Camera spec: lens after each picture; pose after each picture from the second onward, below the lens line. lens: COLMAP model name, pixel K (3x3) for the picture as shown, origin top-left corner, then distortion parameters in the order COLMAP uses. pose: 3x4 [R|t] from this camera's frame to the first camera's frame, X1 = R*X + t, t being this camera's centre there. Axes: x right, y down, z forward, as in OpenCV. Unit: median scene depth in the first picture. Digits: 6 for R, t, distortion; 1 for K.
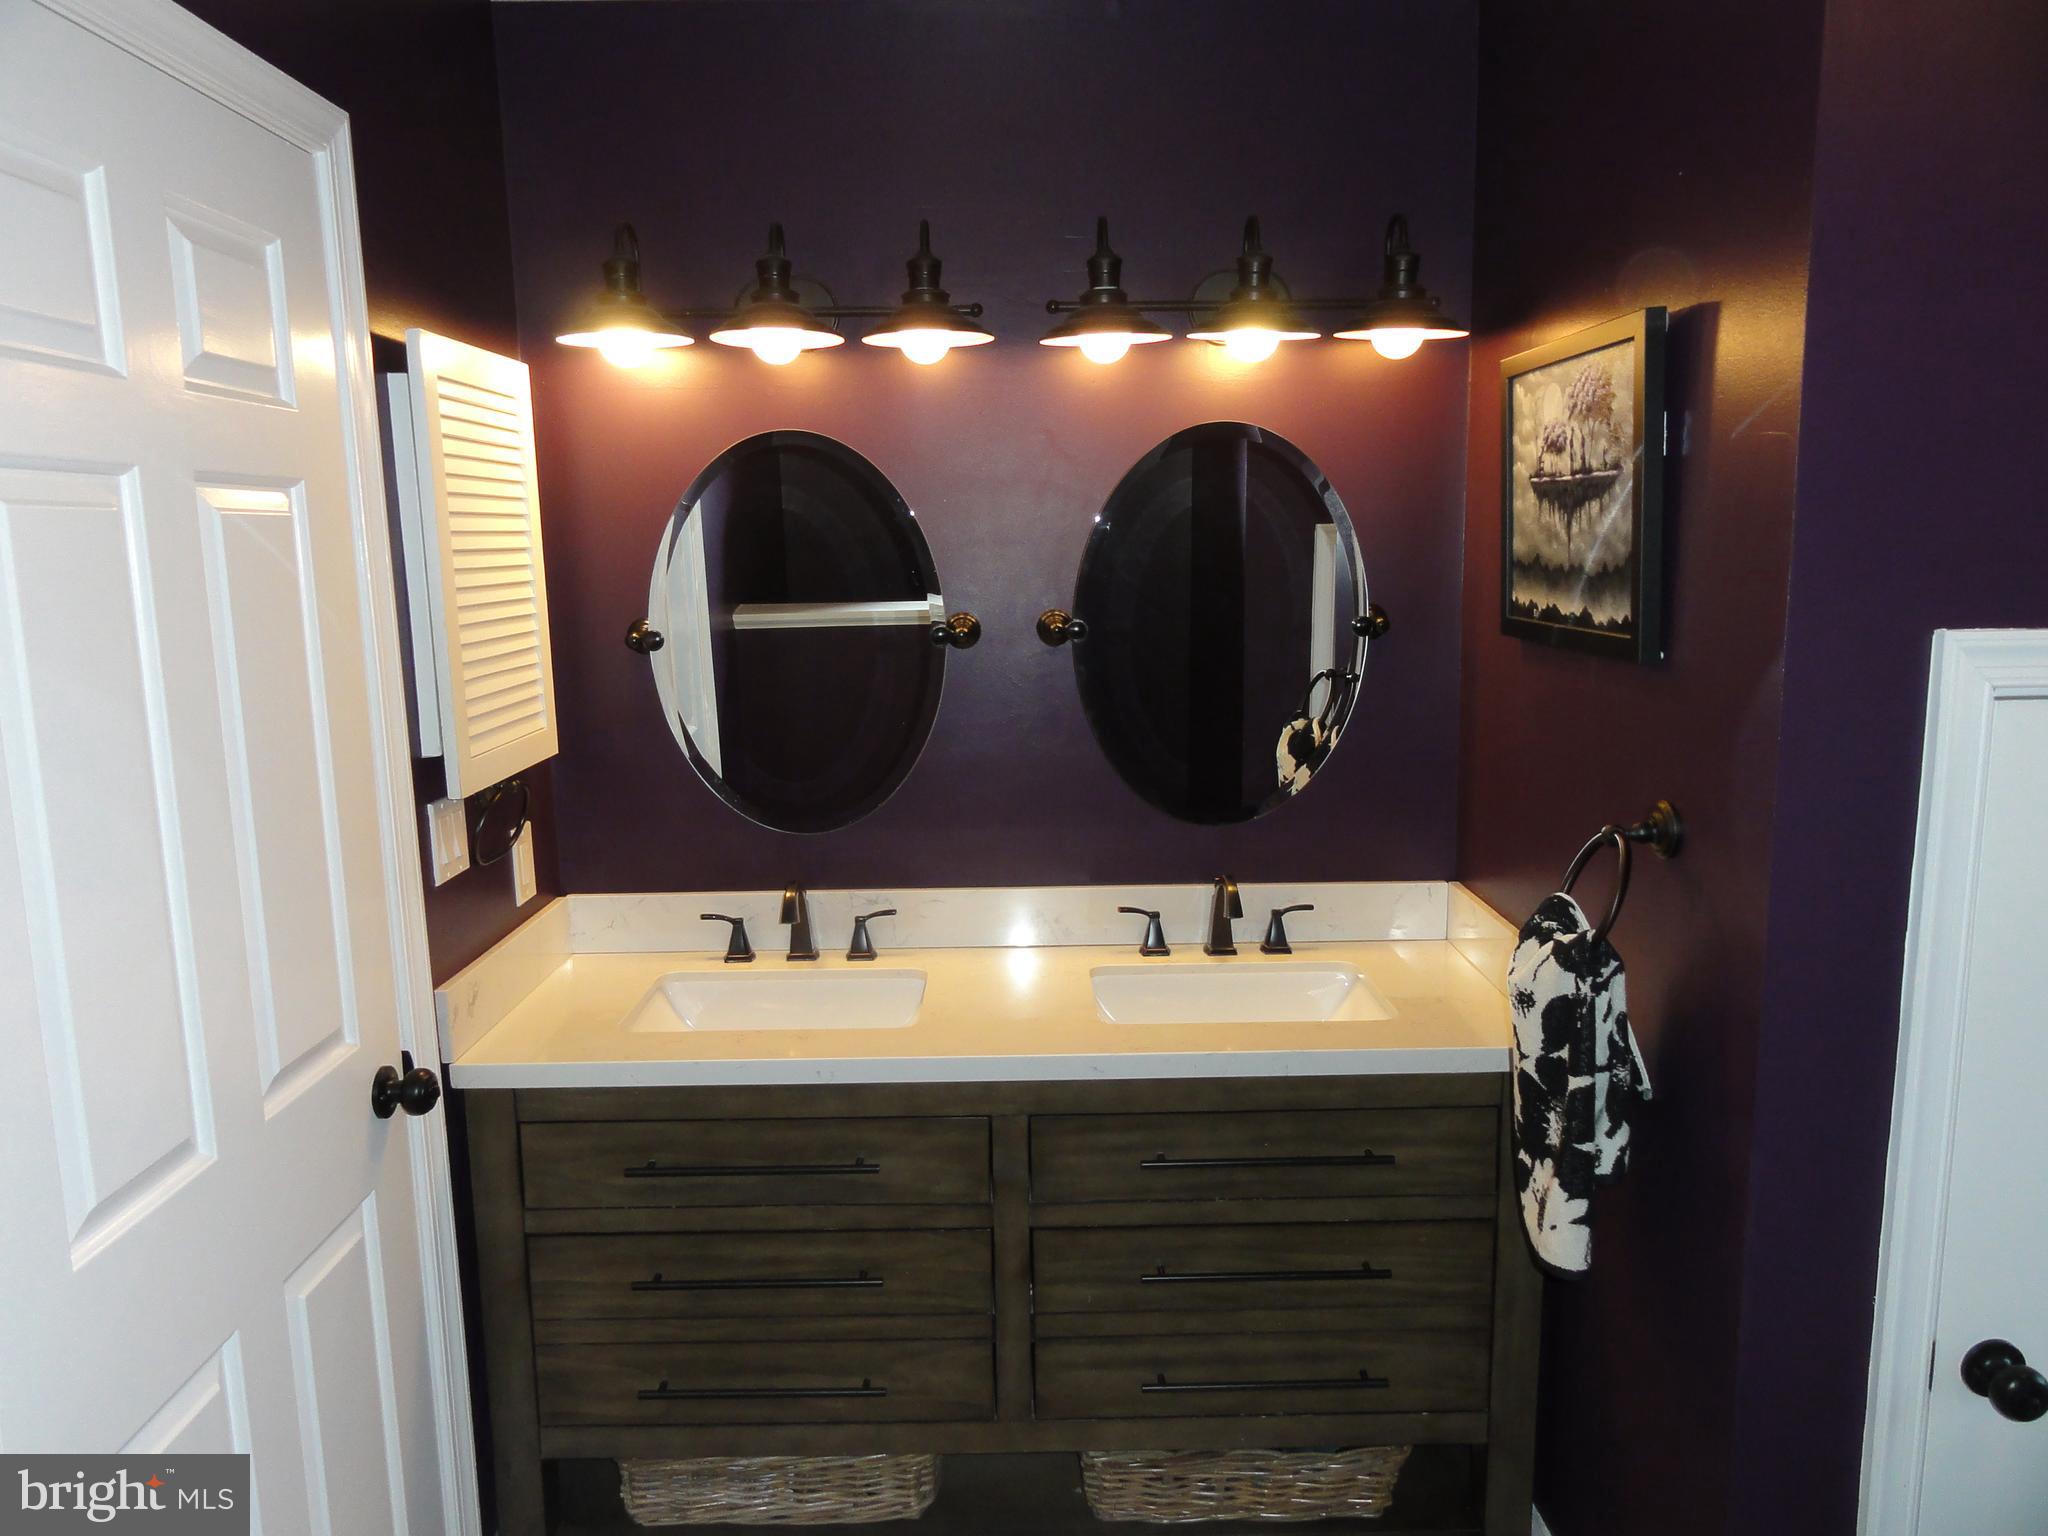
lens RADIAL K [[1450.0, 0, 1023.1], [0, 1450.0, 766.9], [0, 0, 1]] dist [-0.006391, 0.008933]
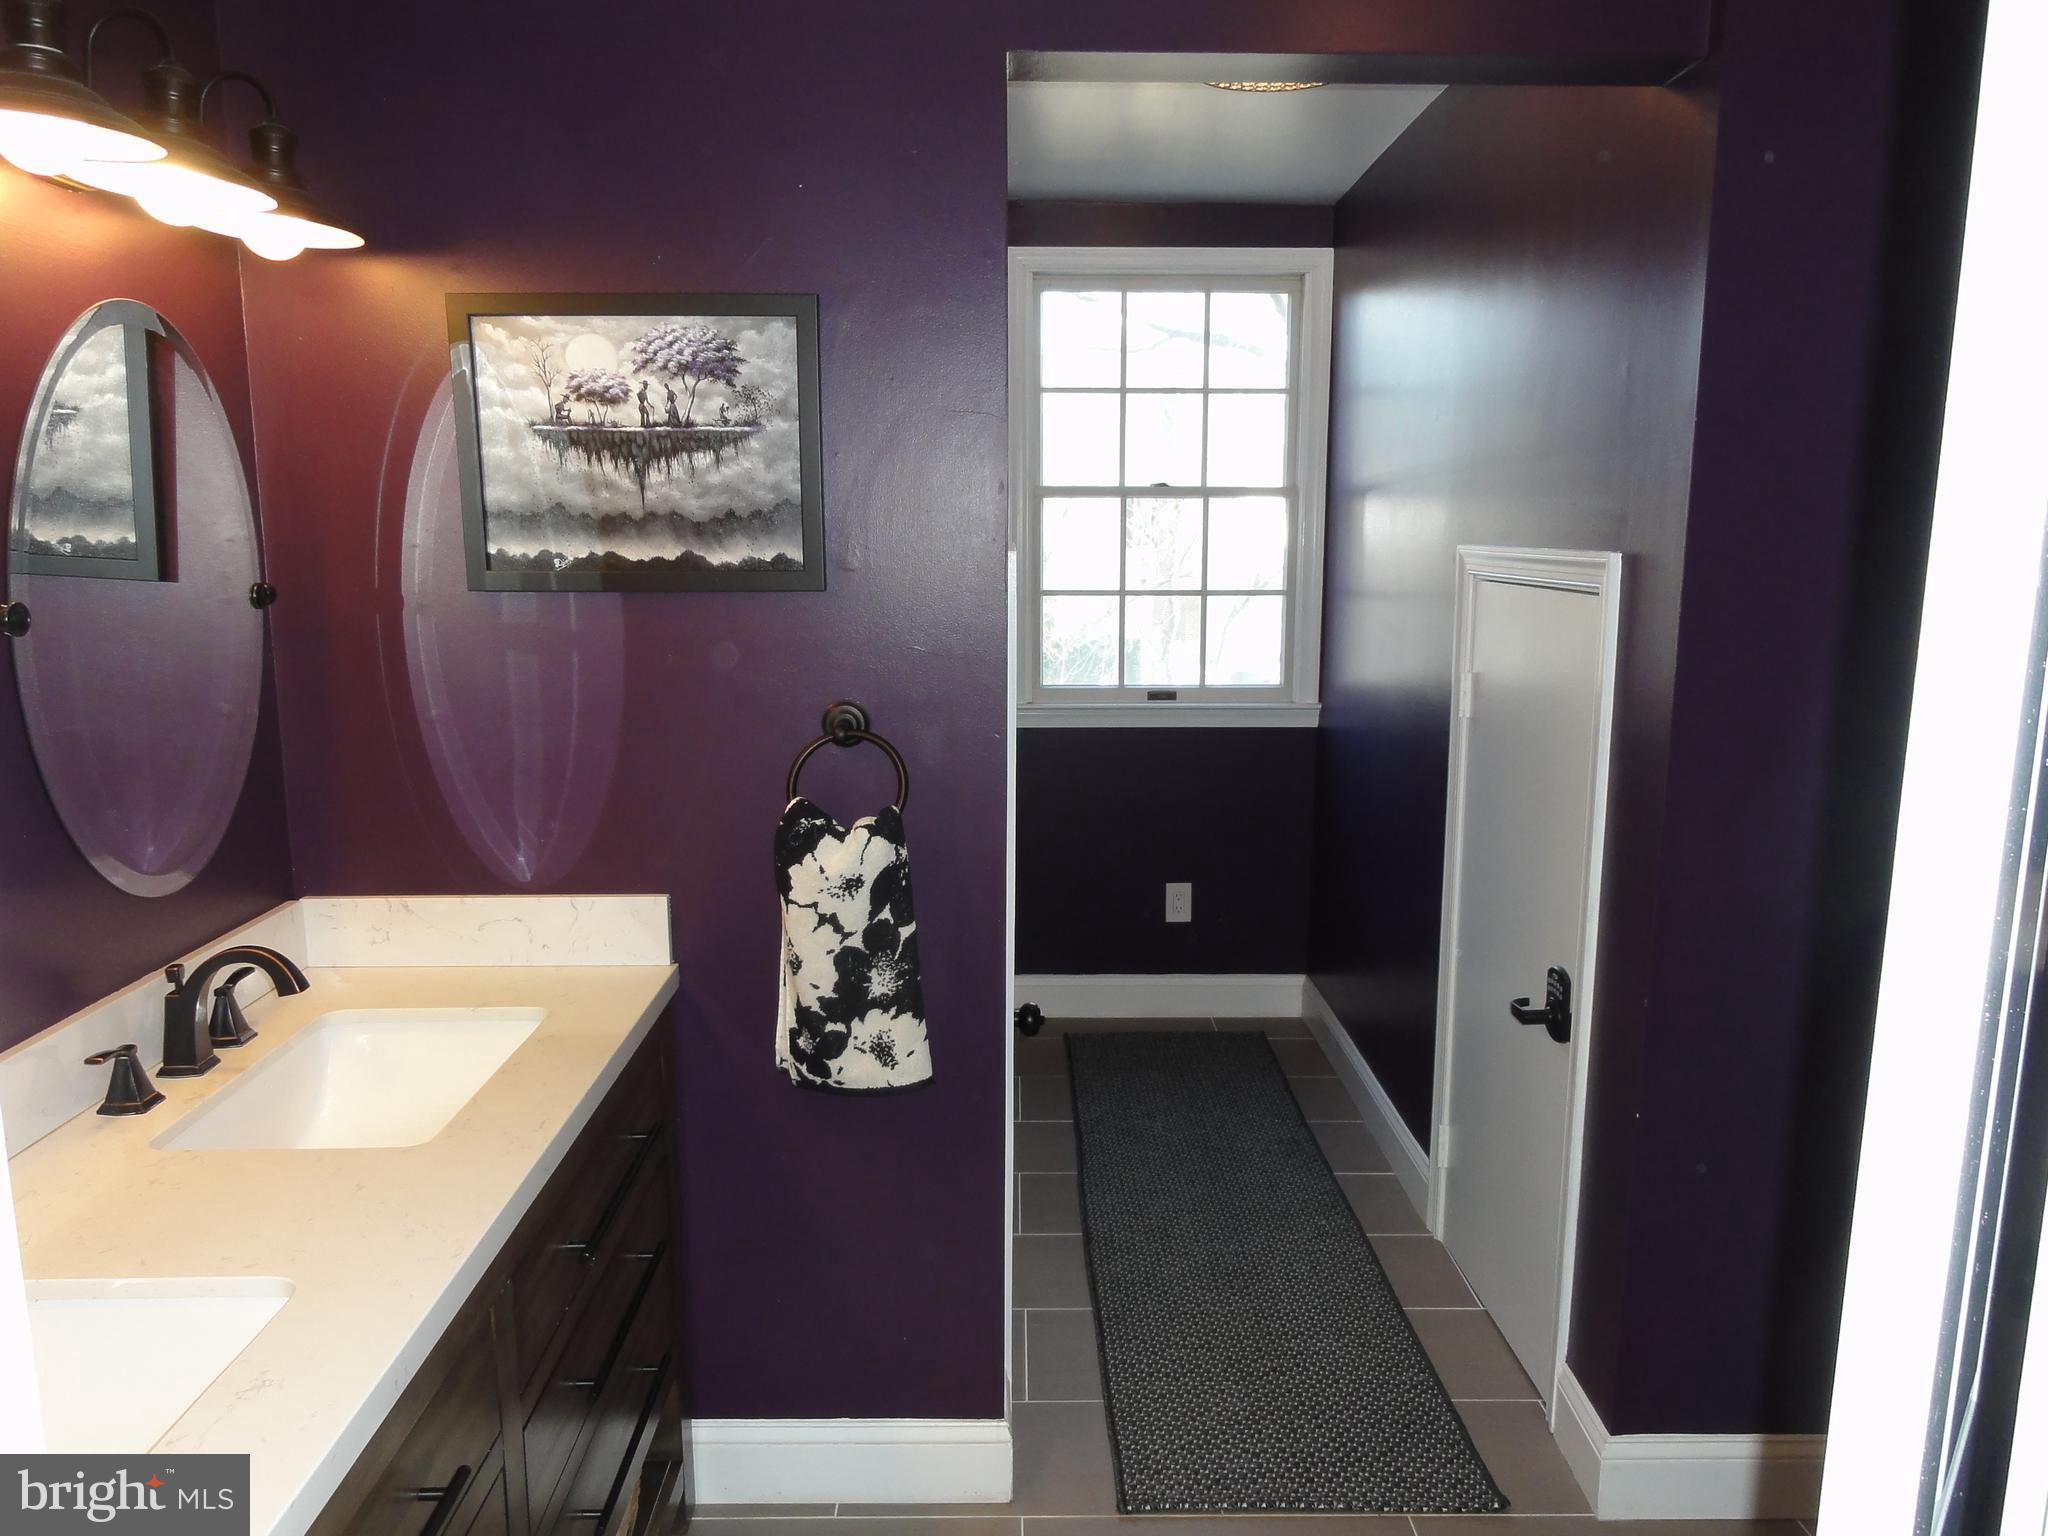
lens RADIAL K [[1450.0, 0, 1024.0], [0, 1450.0, 772.8], [0, 0, 1]] dist [-0.006391, 0.008933]
pose [[-0.009118, -0.159163, 0.987210, -0.730212], [0.156358, 0.974881, 0.158619, -0.082530], [-0.987658, 0.155805, 0.015997, 0.774665]]
